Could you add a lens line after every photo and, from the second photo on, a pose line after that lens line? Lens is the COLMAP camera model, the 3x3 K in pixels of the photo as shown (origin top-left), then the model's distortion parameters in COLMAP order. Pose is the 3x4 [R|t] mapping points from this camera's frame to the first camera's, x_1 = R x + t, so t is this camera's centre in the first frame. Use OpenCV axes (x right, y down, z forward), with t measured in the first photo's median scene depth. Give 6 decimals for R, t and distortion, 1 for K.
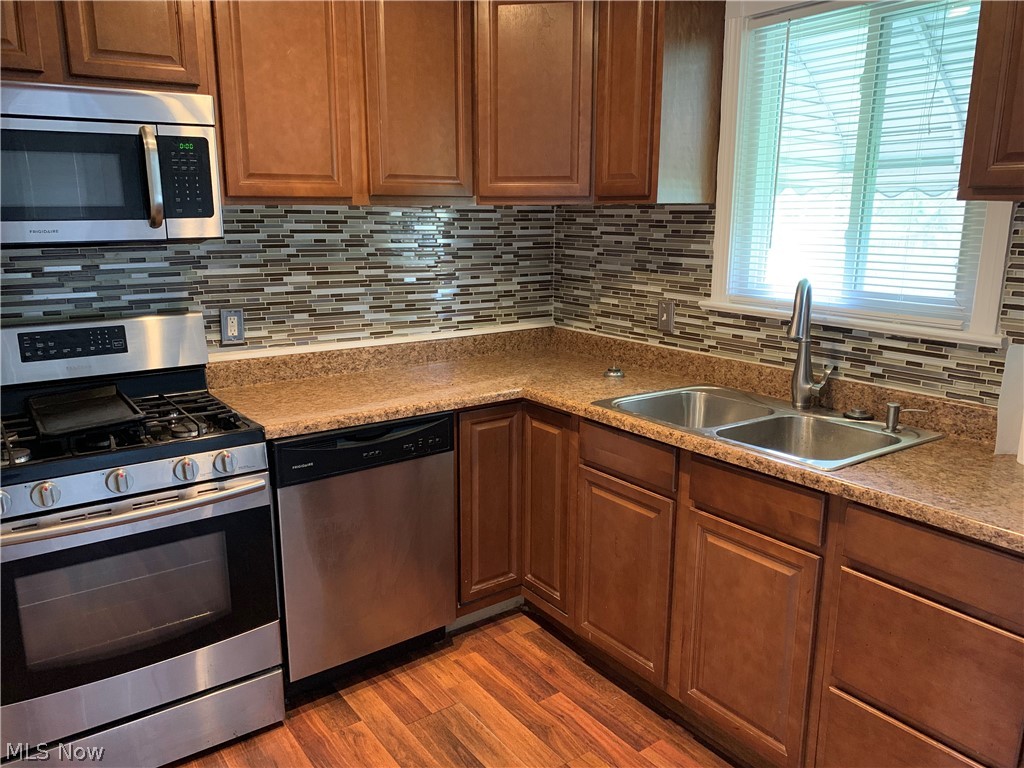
lens RADIAL K [[778.8, 0, 516.6], [0, 778.8, 380.9], [0, 0, 1]] dist [0.065033, -0.091717]
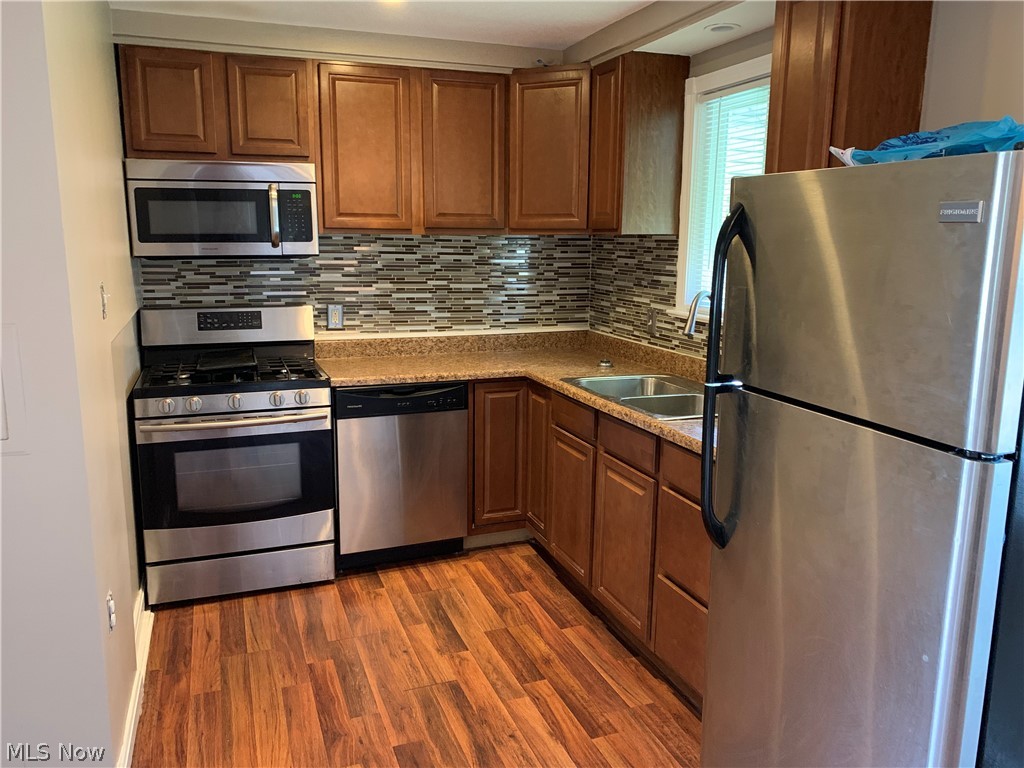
lens RADIAL K [[778.8, 0, 522.3], [0, 778.8, 377.4], [0, 0, 1]] dist [0.065033, -0.091717]
pose [[0.964881, 0.052943, -0.257296, 0.376477], [-0.063039, 0.997525, -0.031141, 0.070886], [0.255011, 0.046267, 0.965831, -0.326091]]
